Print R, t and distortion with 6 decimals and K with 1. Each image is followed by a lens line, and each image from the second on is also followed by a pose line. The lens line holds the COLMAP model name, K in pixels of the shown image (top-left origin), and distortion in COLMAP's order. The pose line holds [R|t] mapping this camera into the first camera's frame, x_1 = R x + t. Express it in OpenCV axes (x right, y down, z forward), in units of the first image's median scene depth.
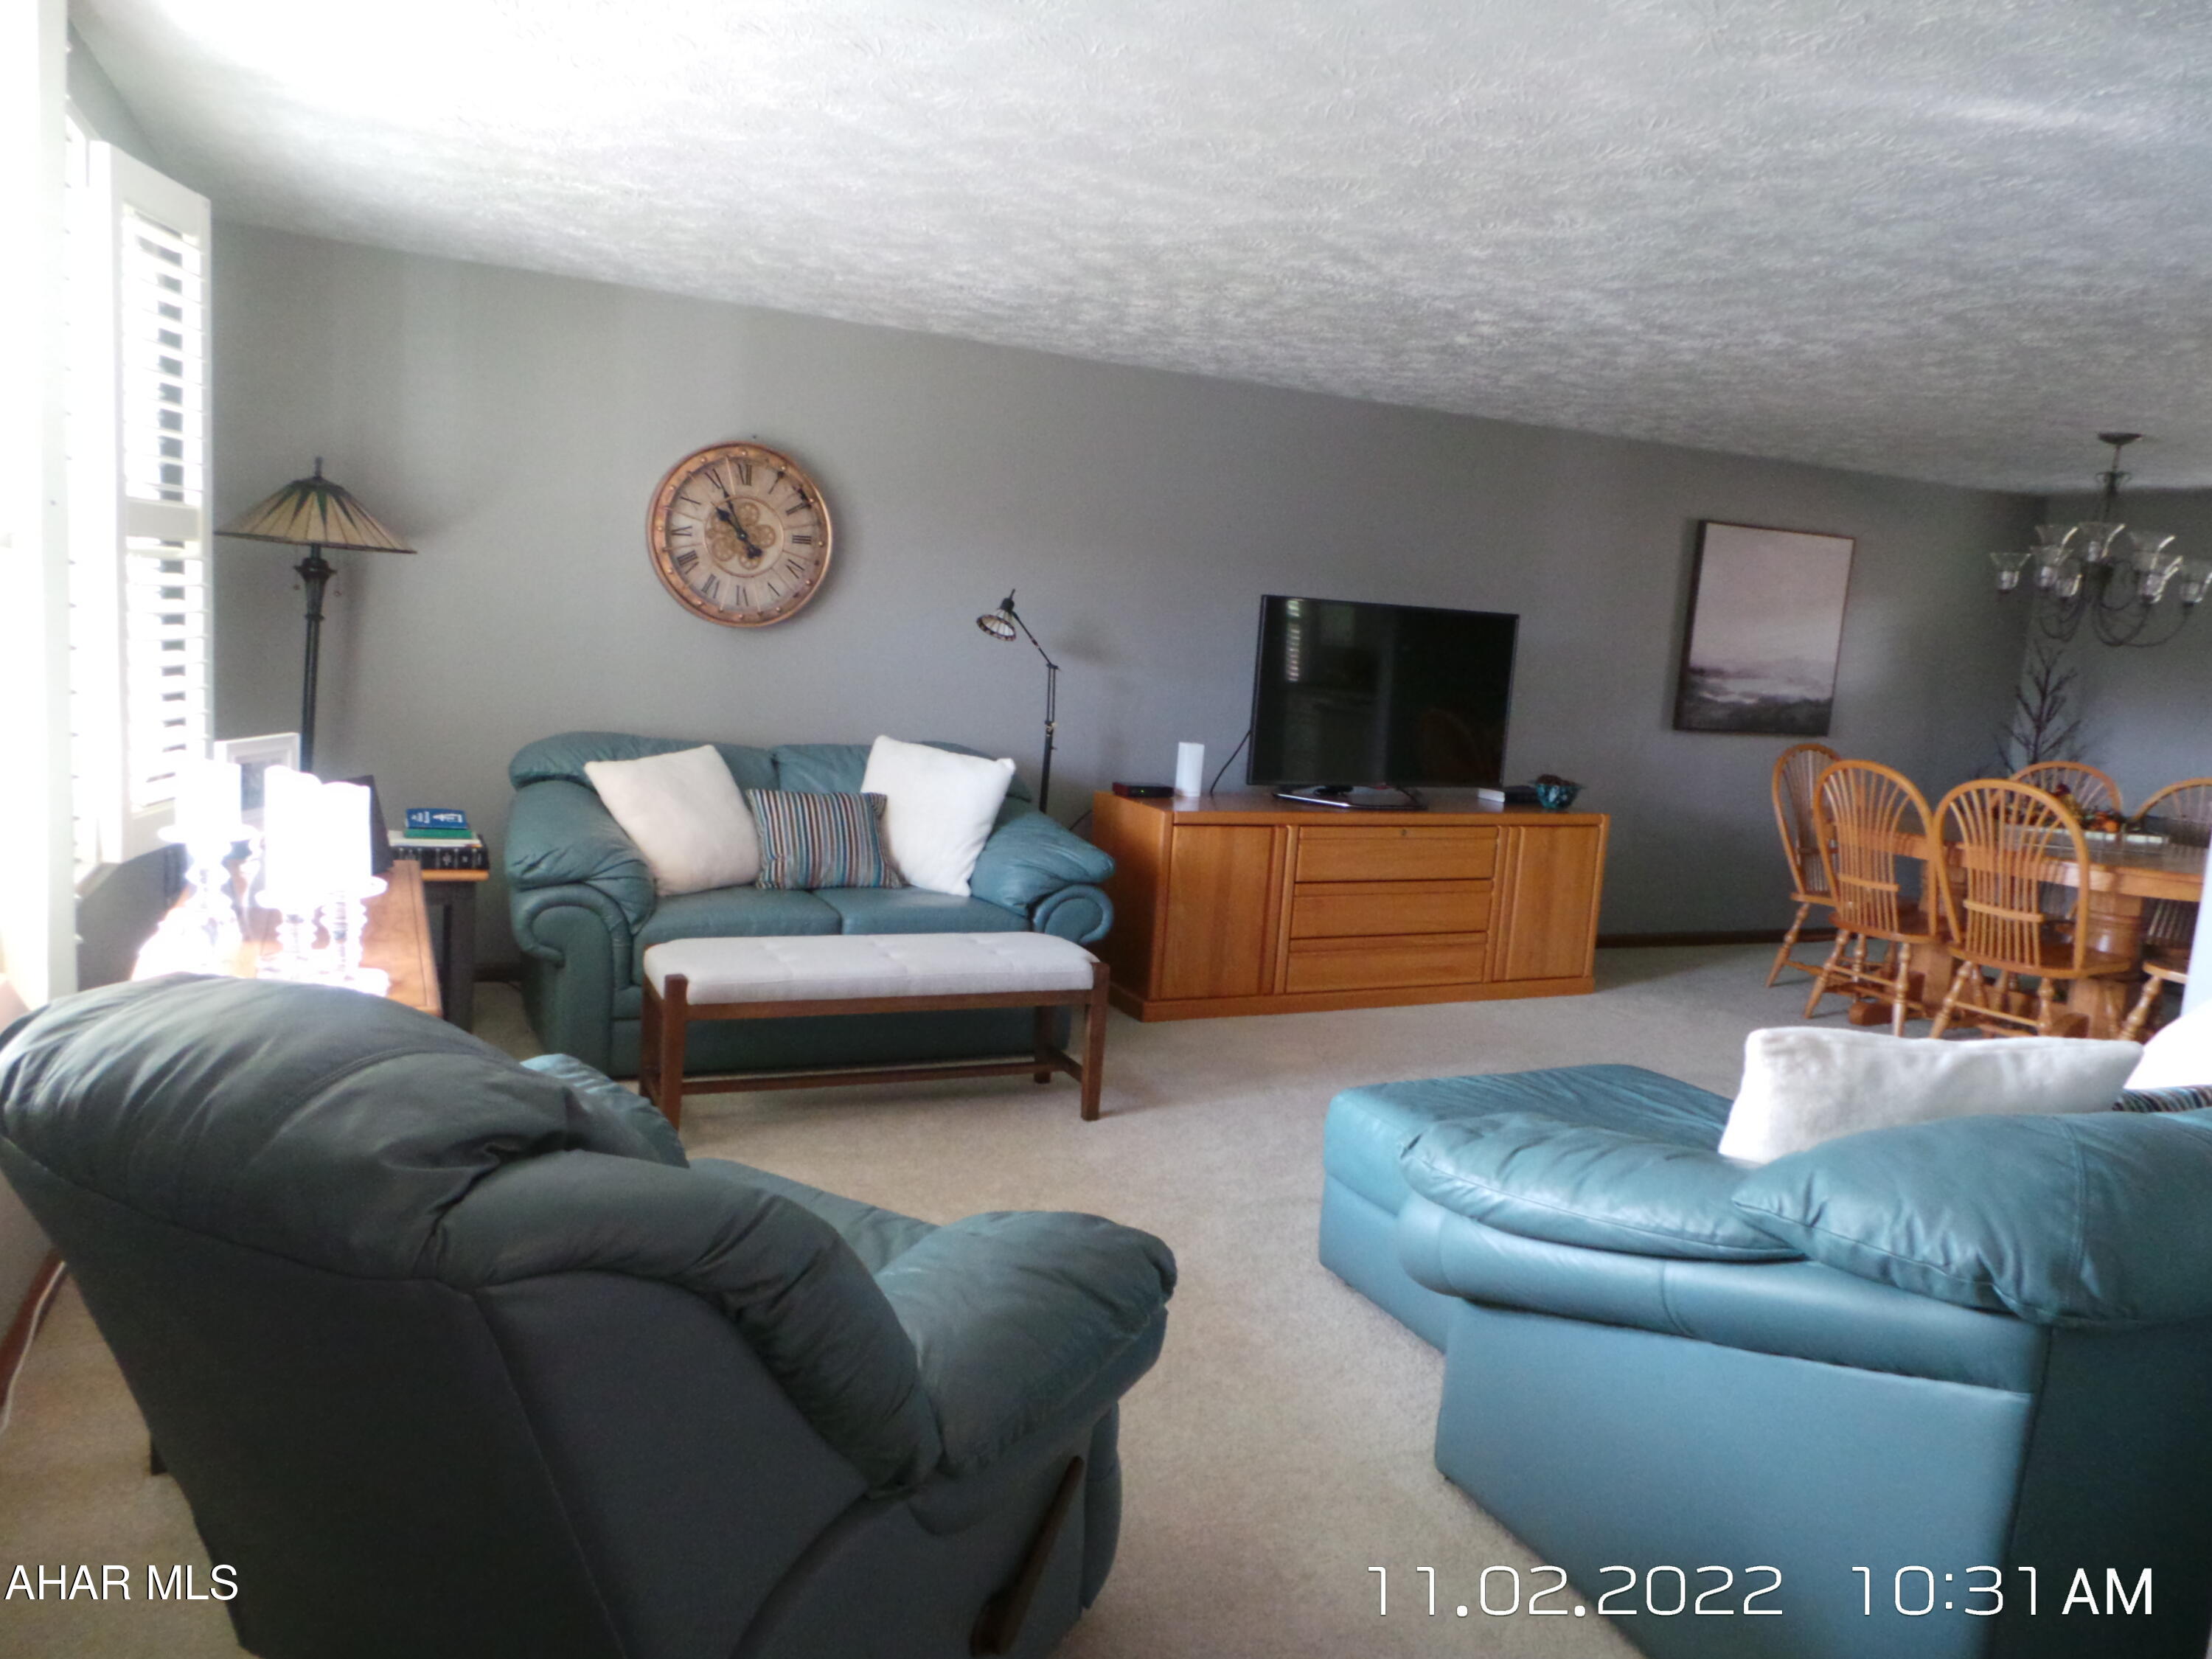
lens RADIAL K [[1536.0, 0, 1106.0], [0, 1536.0, 829.5], [0, 0, 1]] dist [0.013810, -0.006012]
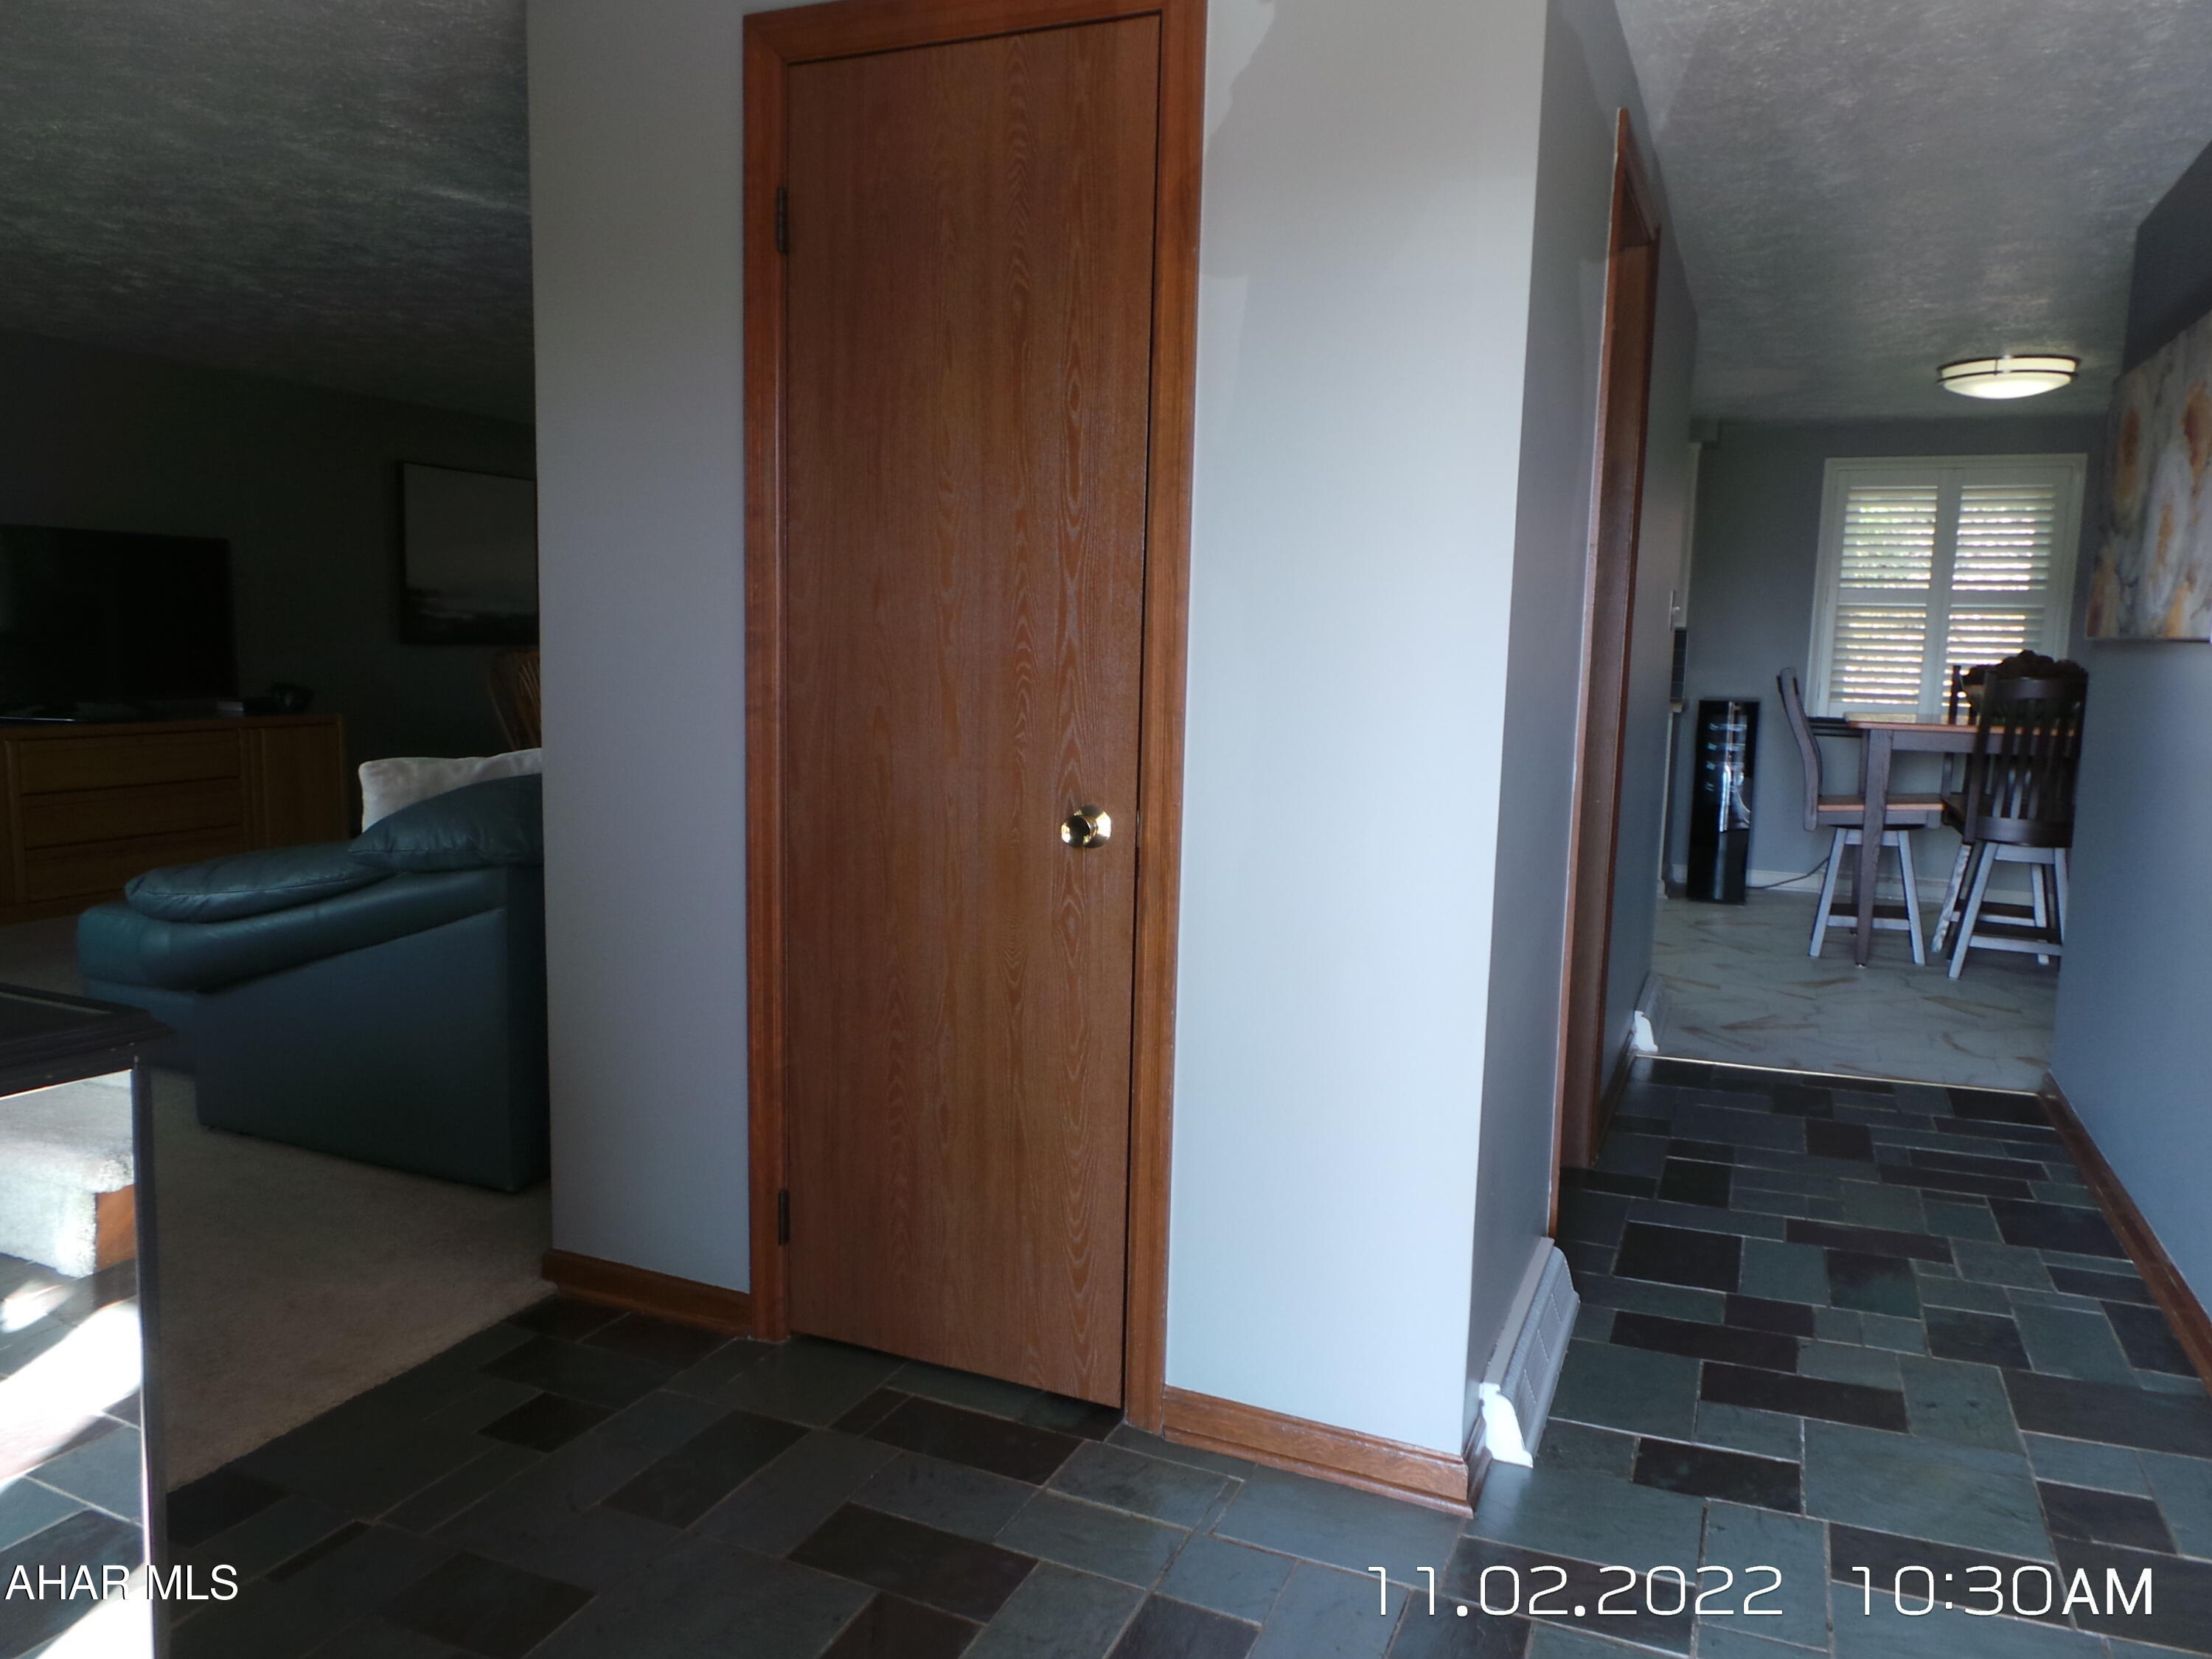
lens RADIAL K [[1557.5, 0, 1067.9], [0, 1557.5, 827.3], [0, 0, 1]] dist [-0.001720, 0.040583]
pose [[0.755360, -0.123408, 0.643585, -0.035016], [0.107045, 0.992153, 0.064610, 0.074044], [-0.646508, 0.020089, 0.762643, -0.312931]]
